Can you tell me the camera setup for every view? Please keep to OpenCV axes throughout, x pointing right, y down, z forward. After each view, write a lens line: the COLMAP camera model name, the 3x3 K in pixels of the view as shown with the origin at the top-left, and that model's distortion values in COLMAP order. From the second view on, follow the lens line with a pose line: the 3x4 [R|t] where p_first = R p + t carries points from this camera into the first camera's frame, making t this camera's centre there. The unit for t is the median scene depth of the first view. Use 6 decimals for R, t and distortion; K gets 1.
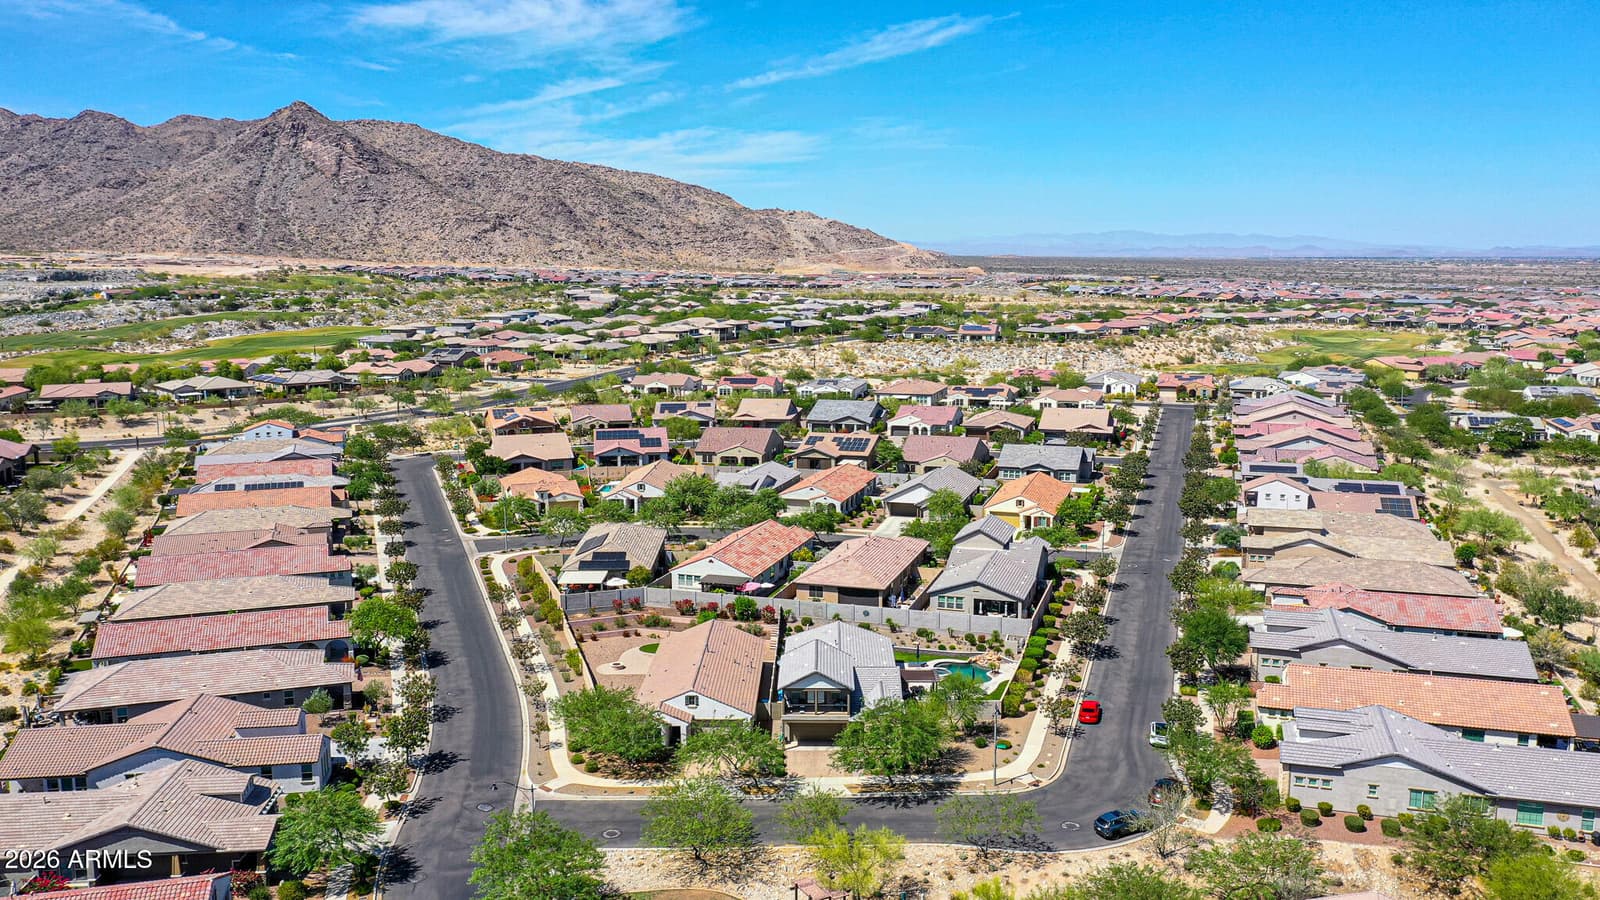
lens RADIAL K [[1248.6, 0, 801.0], [0, 1248.6, 451.8], [0, 0, 1]] dist [-0.004887, -0.001930]
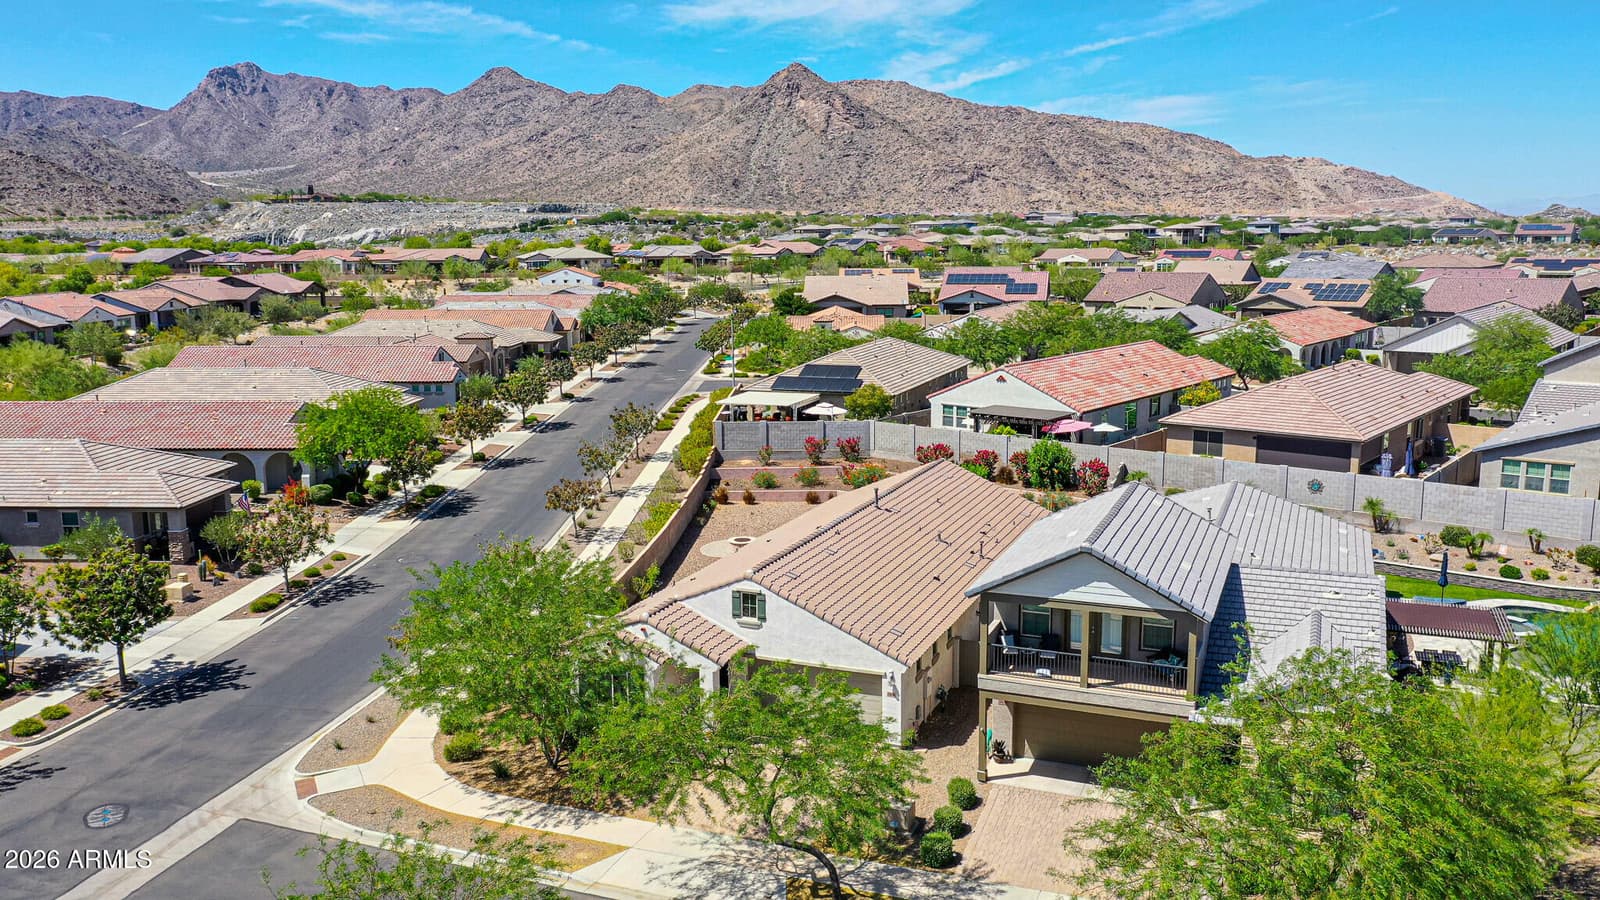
lens RADIAL K [[1248.6, 0, 800.3], [0, 1248.6, 446.6], [0, 0, 1]] dist [-0.004887, -0.001930]
pose [[0.927217, 0.056019, -0.370312, 0.013374], [-0.048818, 0.998392, 0.028798, 0.032533], [0.371330, -0.008624, 0.928461, 0.153186]]
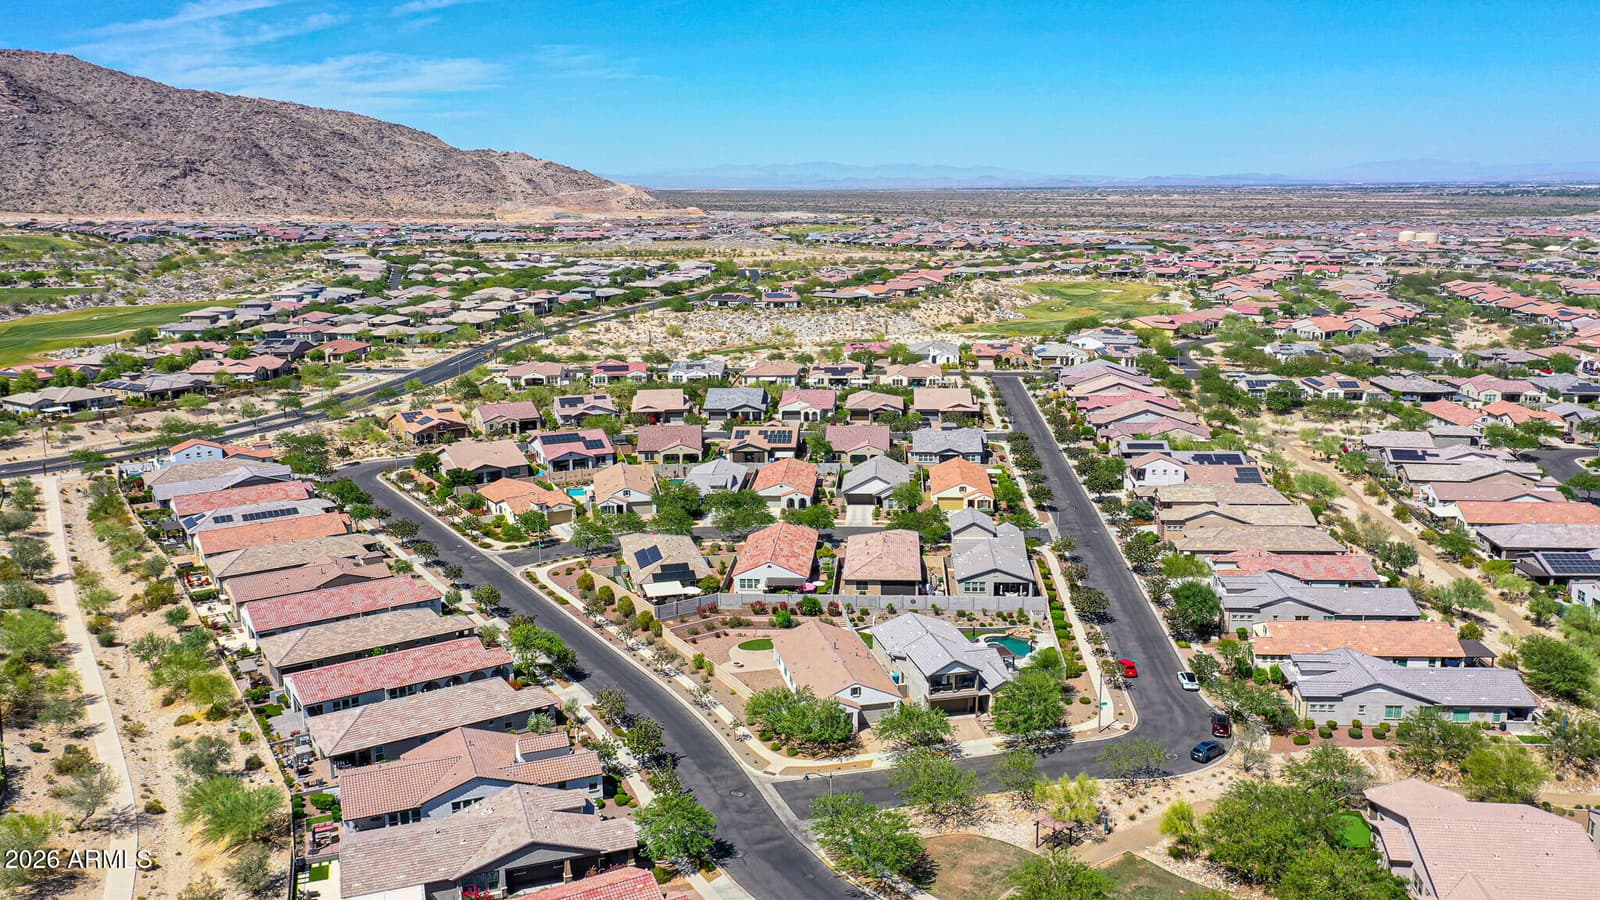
lens RADIAL K [[1248.6, 0, 801.3], [0, 1248.6, 454.7], [0, 0, 1]] dist [-0.004887, -0.001930]
pose [[0.971779, -0.056787, 0.228957, -0.095796], [0.044233, 0.997242, 0.059602, -0.027196], [-0.231711, -0.047792, 0.971610, -0.047758]]
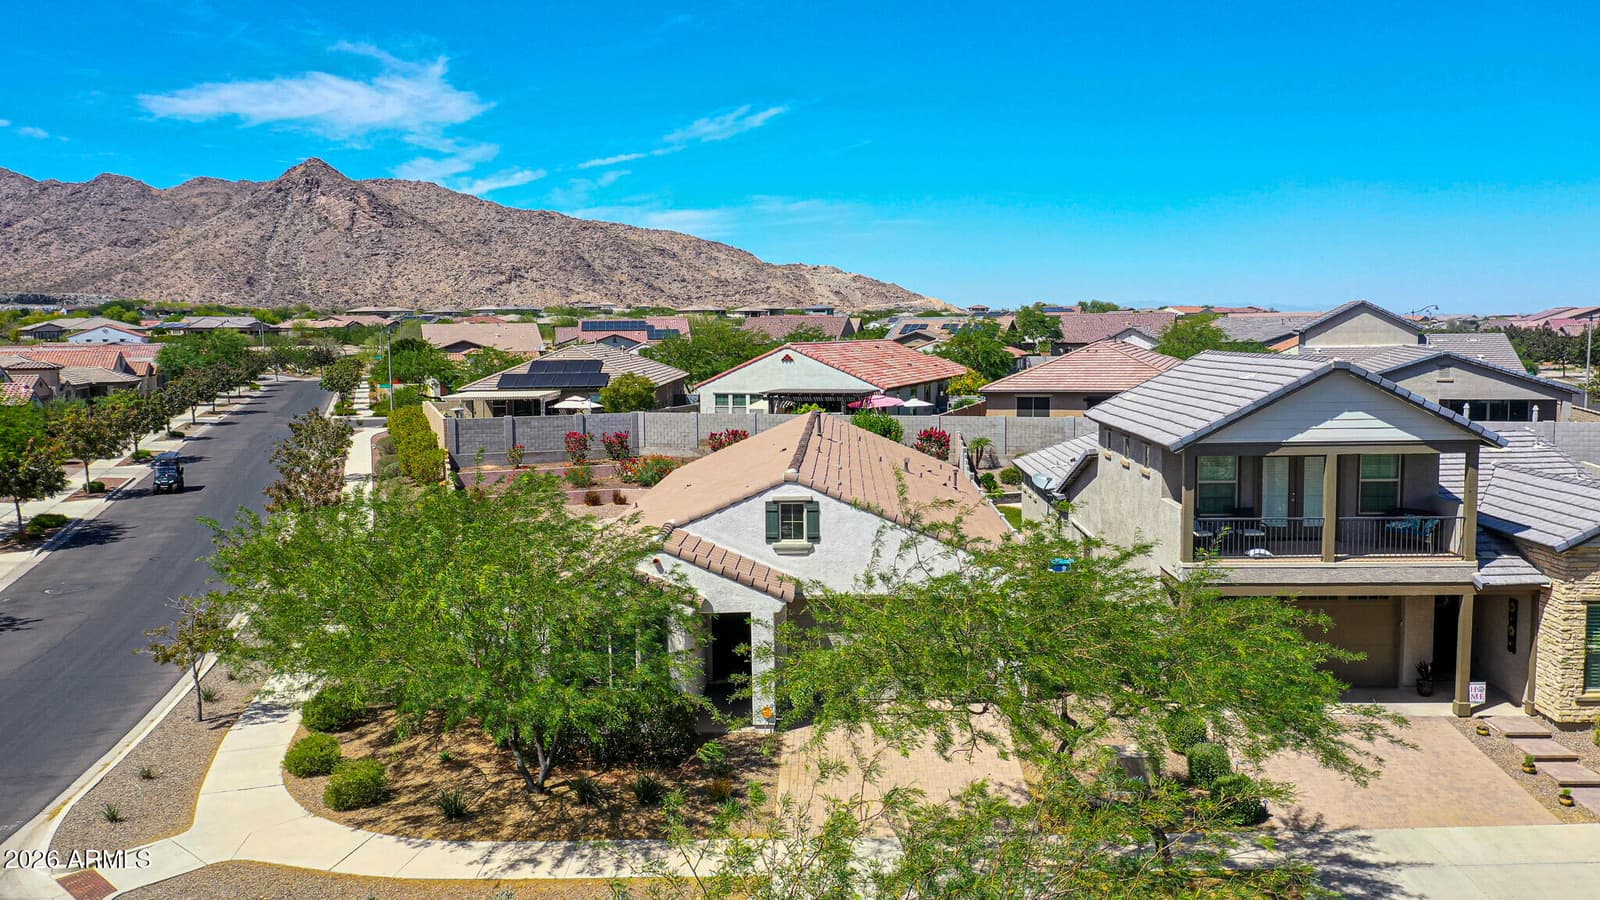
lens RADIAL K [[1248.6, 0, 796.3], [0, 1248.6, 451.3], [0, 0, 1]] dist [-0.004887, -0.001930]
pose [[0.999761, -0.008343, -0.020199, -0.018660], [0.007145, 0.998250, -0.058708, 0.045827], [0.020653, 0.058550, 0.998071, 0.172067]]
